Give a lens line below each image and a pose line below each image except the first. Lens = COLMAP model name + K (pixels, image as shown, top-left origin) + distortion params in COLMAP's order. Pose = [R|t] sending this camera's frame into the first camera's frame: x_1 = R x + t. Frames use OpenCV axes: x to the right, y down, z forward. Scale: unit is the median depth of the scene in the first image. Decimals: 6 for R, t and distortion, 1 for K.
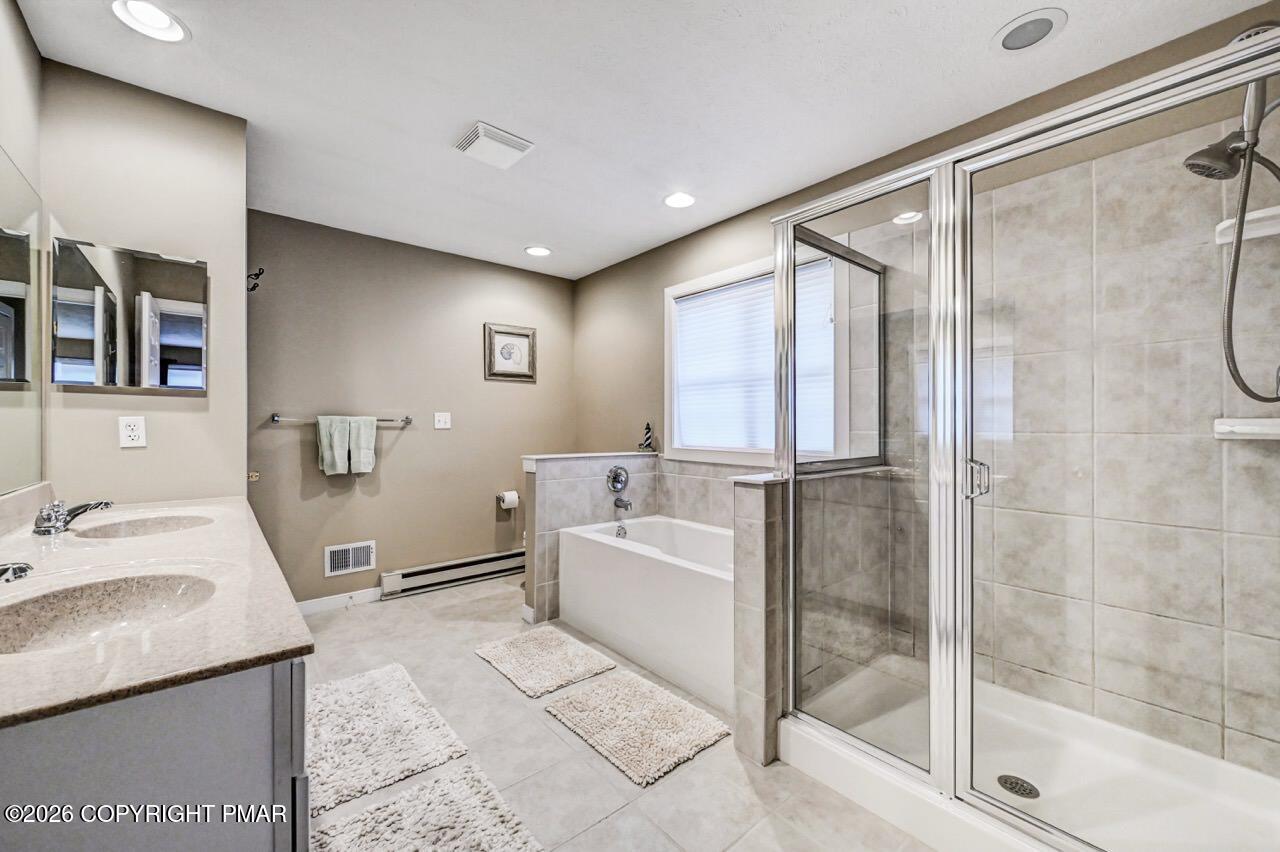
lens RADIAL K [[510.4, 0, 648.5], [0, 510.4, 427.2], [0, 0, 1]] dist [-0.007741, 0.001882]
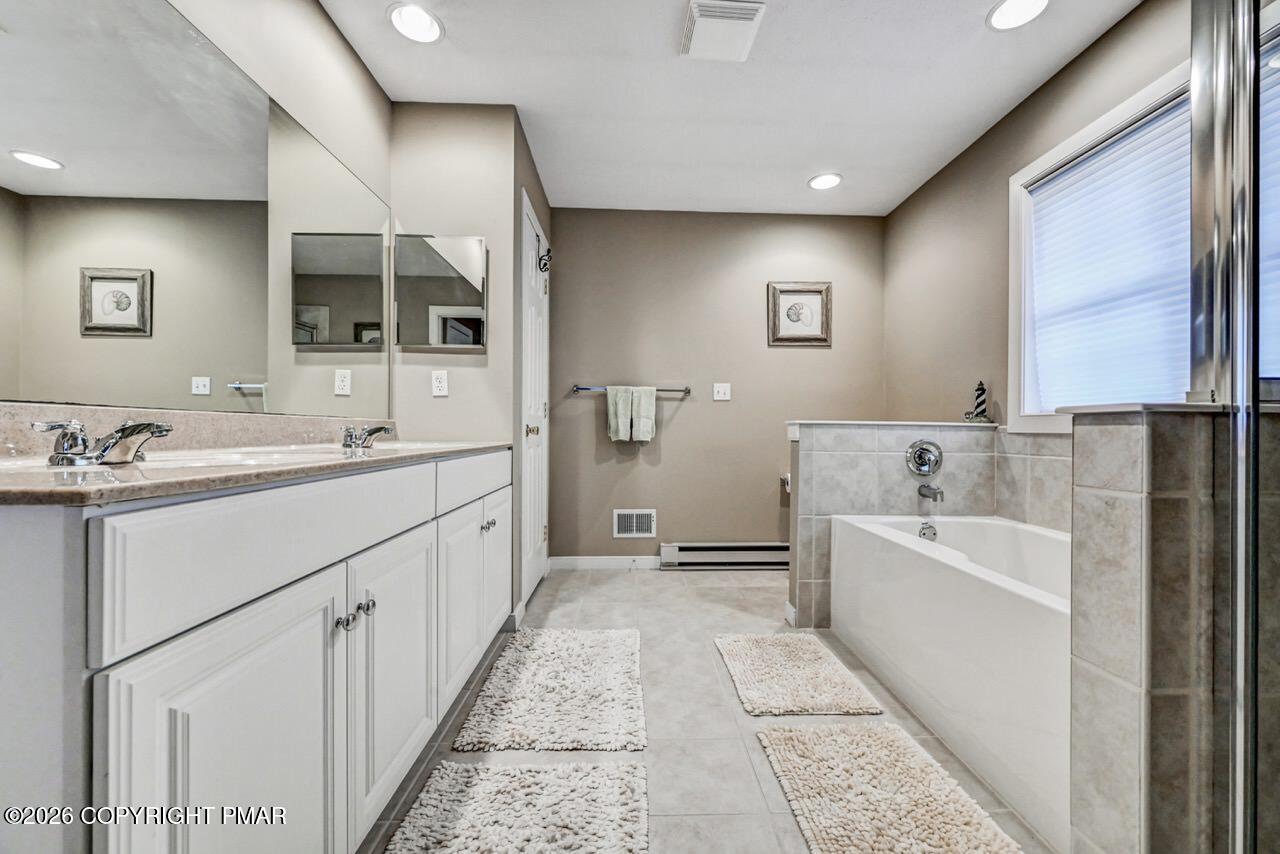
lens RADIAL K [[513.8, 0, 639.6], [0, 513.8, 429.5], [0, 0, 1]] dist [-0.003828, 0.000799]
pose [[0.777530, 0.004522, -0.628830, 0.091706], [-0.007865, 0.999966, -0.002535, 0.073865], [0.628797, 0.006917, 0.777539, 0.204536]]
